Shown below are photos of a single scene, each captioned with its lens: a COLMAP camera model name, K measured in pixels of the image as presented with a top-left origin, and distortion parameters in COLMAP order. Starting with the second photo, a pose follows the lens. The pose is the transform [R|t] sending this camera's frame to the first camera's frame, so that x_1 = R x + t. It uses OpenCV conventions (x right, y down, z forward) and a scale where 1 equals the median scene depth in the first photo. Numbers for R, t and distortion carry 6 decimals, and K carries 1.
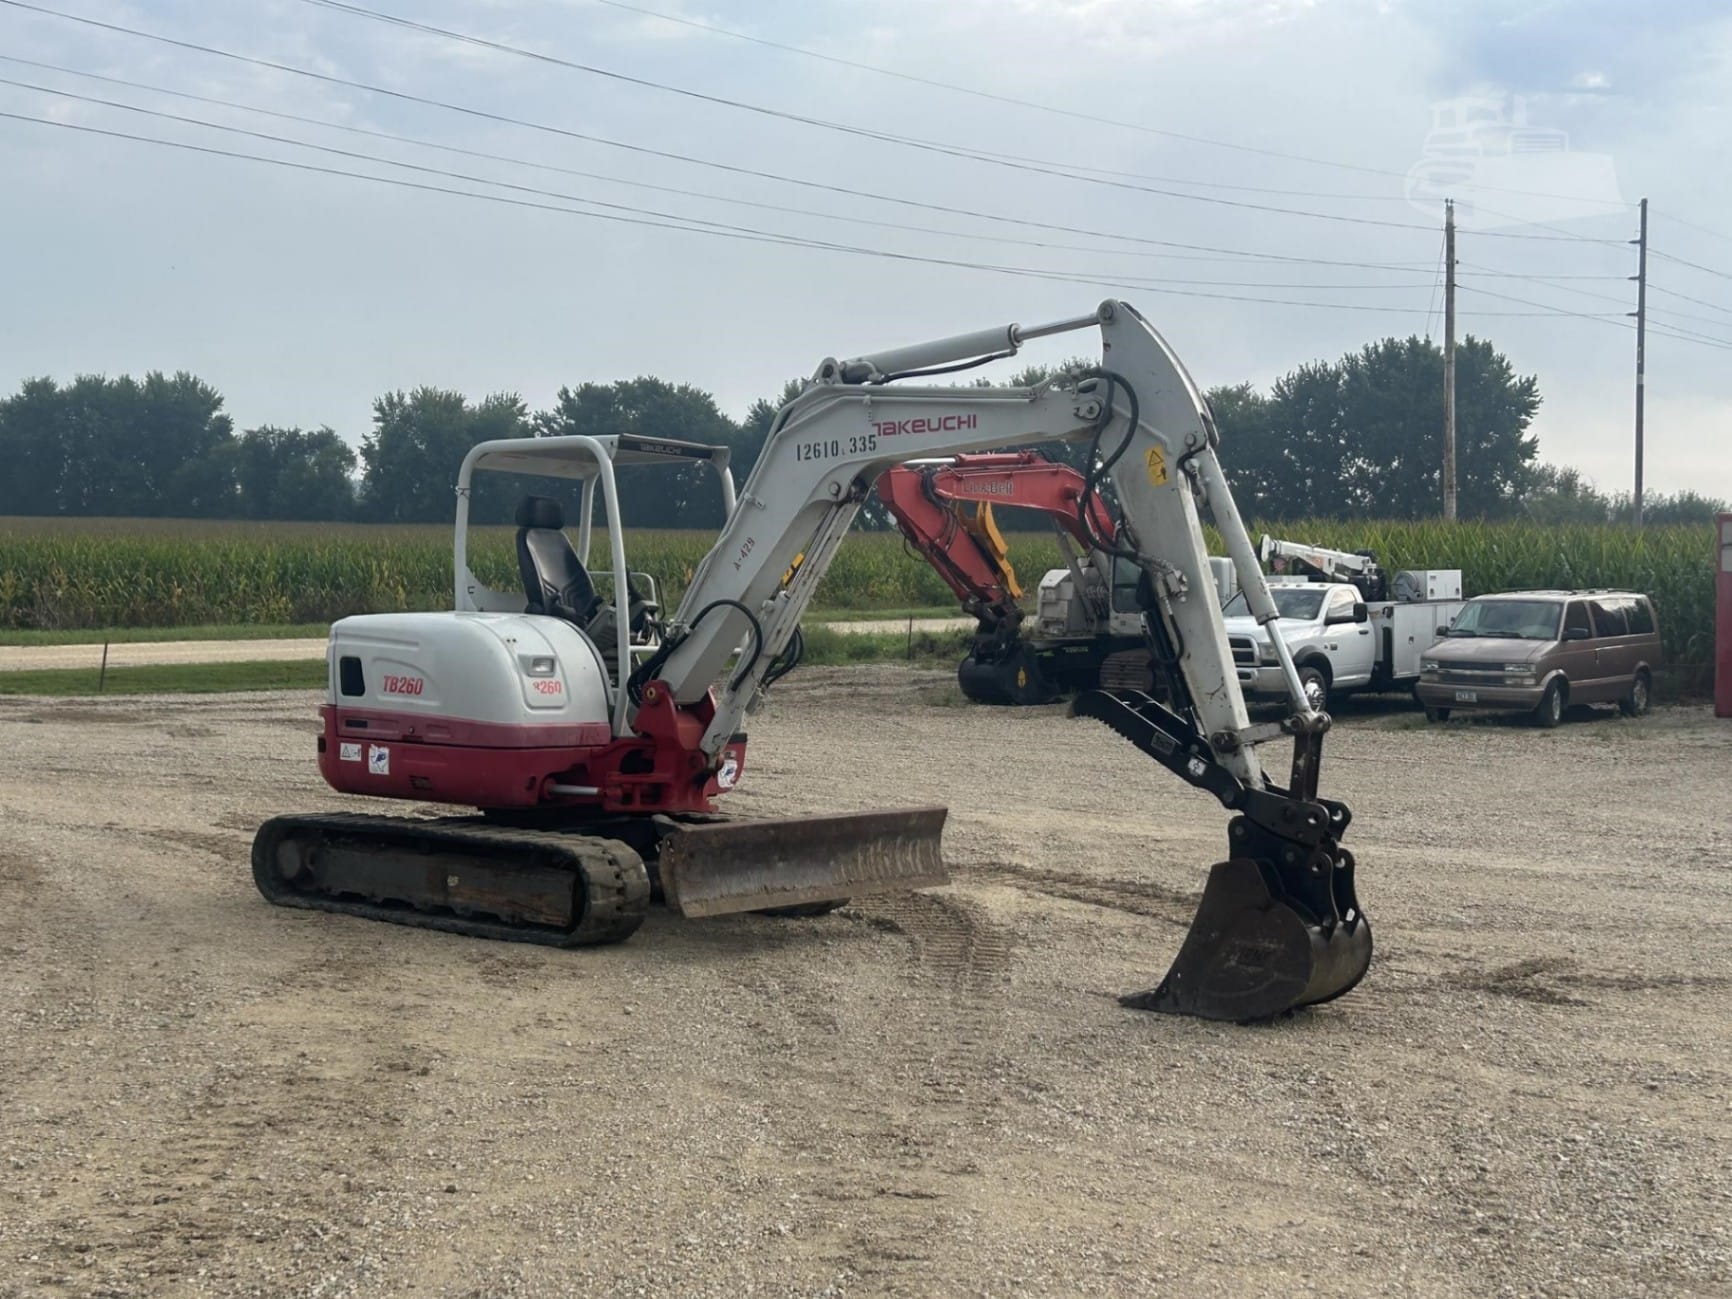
lens RADIAL K [[2233.6, 0, 887.8], [0, 2233.6, 593.8], [0, 0, 1]] dist [0.114720, 0.000000]
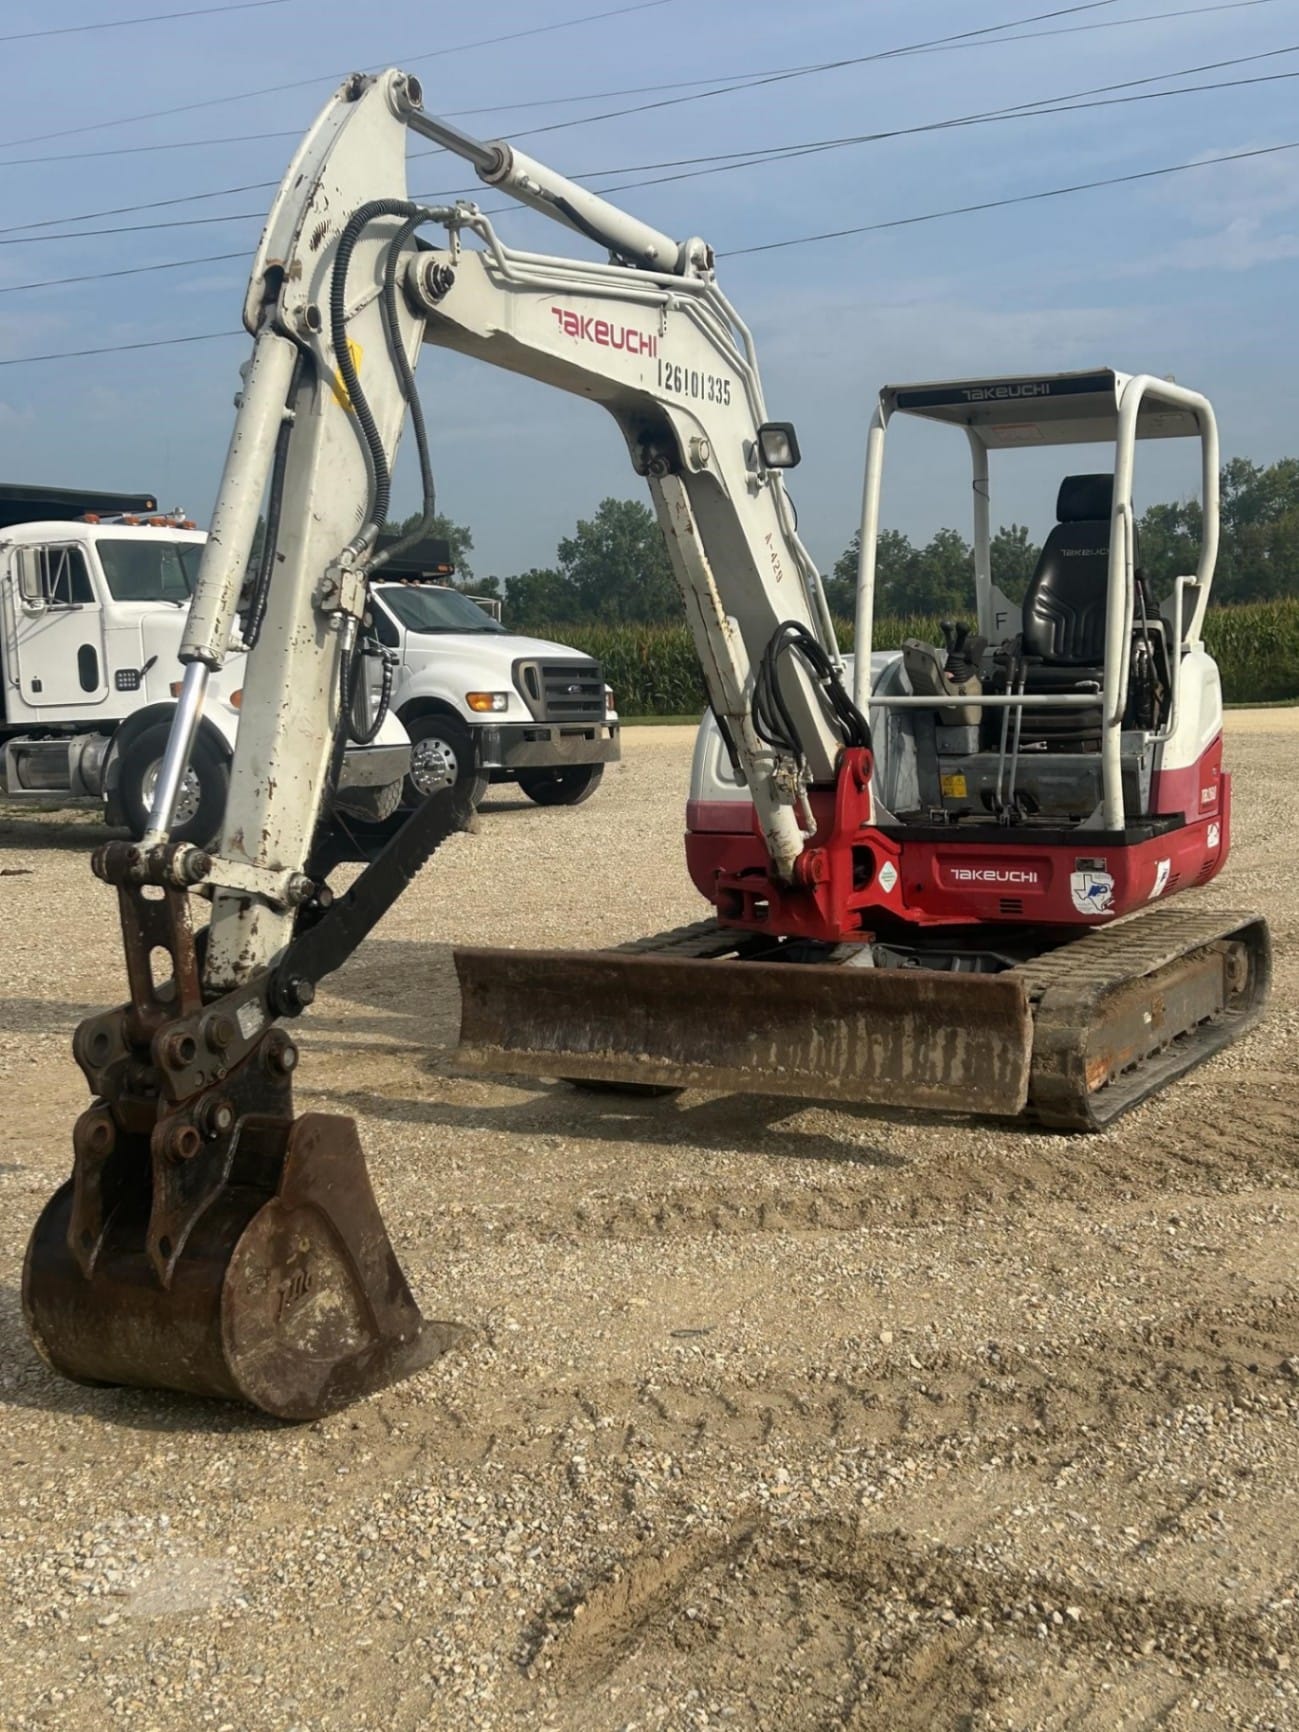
lens RADIAL K [[2233.6, 0, 659.1], [0, 2233.6, 888.4], [0, 0, 1]] dist [0.114720, 0.000000]
pose [[0.170835, 0.080404, -0.982014, 0.574926], [0.042251, 0.995150, 0.088830, 0.018415], [0.984393, -0.056666, 0.166609, 0.830834]]
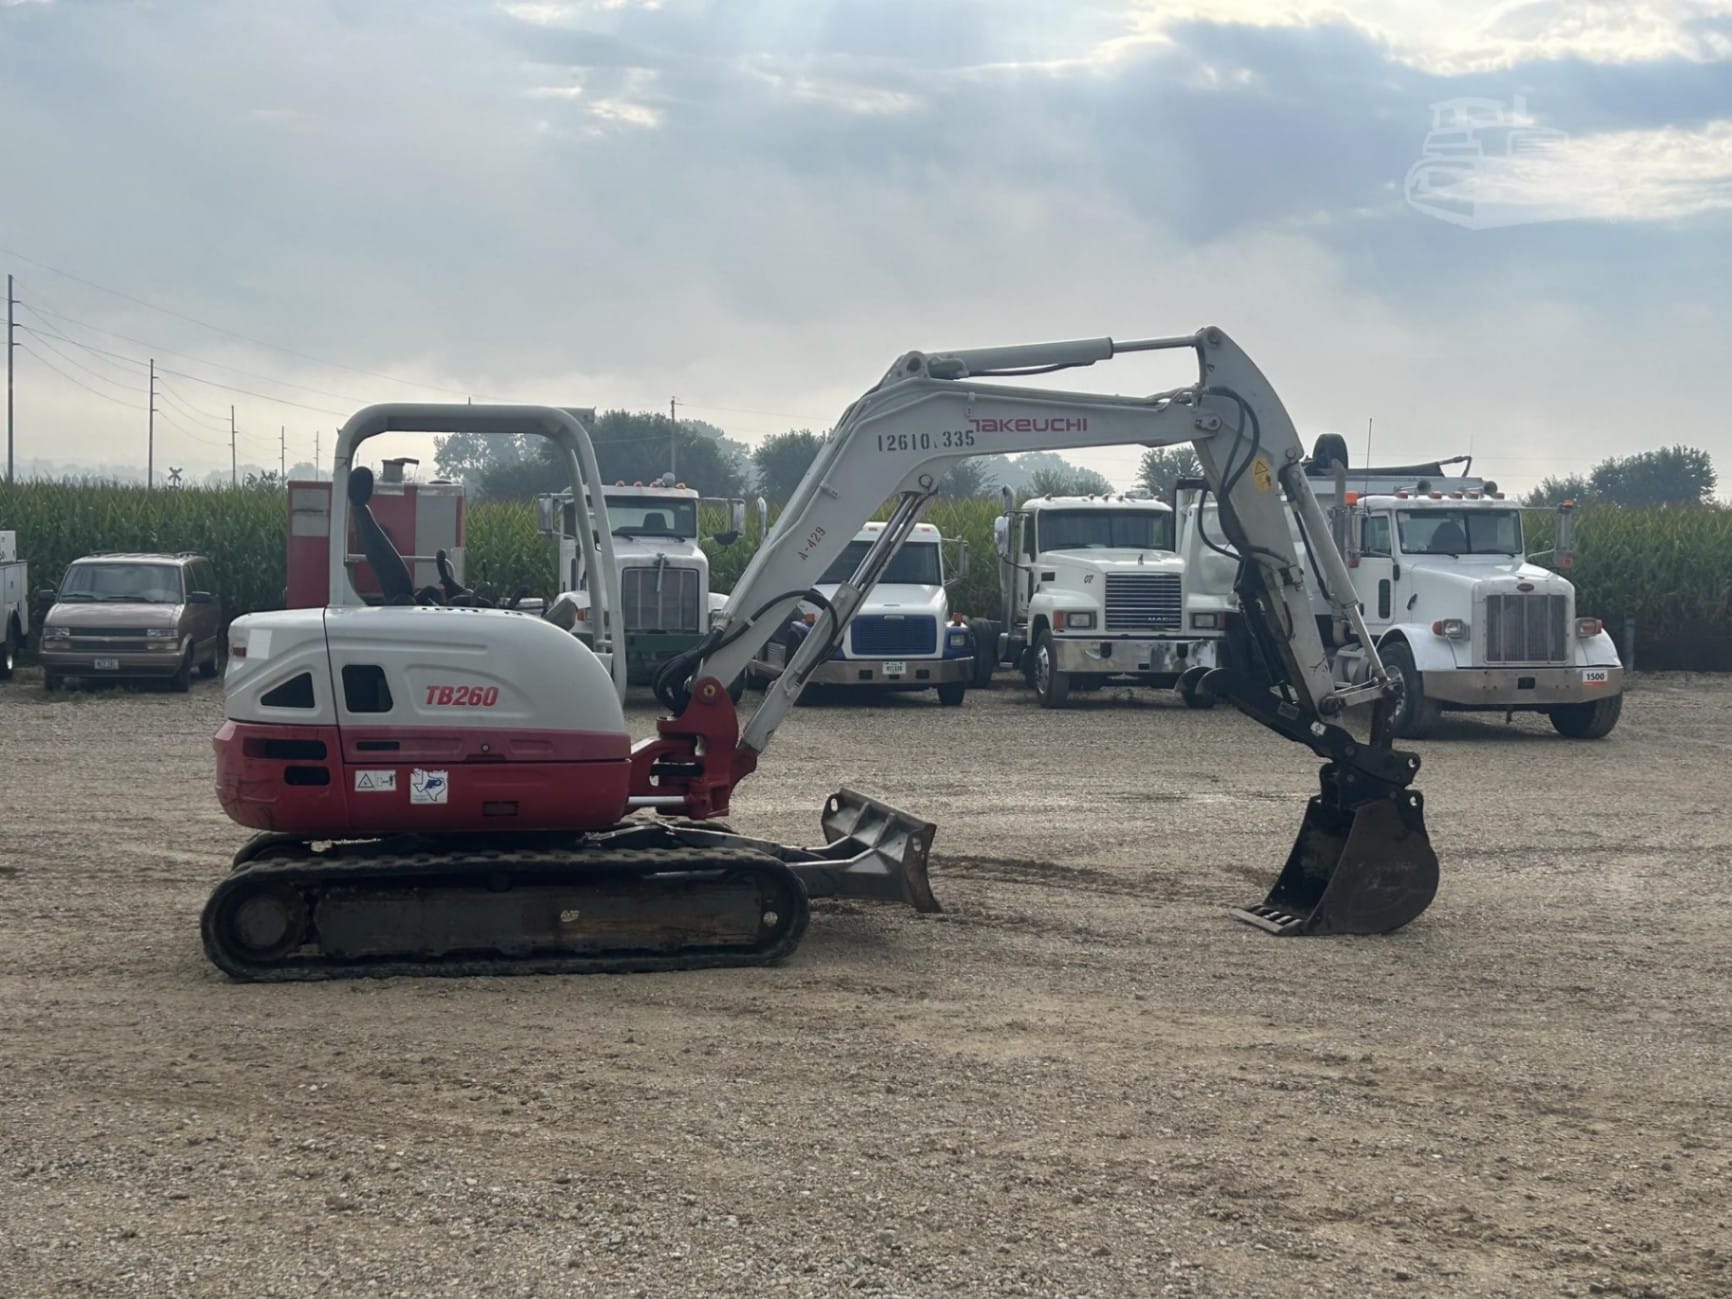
lens RADIAL K [[2233.6, 0, 896.2], [0, 2233.6, 602.9], [0, 0, 1]] dist [0.114720, 0.000000]
pose [[0.632189, -0.016840, 0.774631, -0.764476], [-0.003600, 0.999689, 0.024670, -0.015463], [-0.774806, -0.018385, 0.631932, 0.342419]]
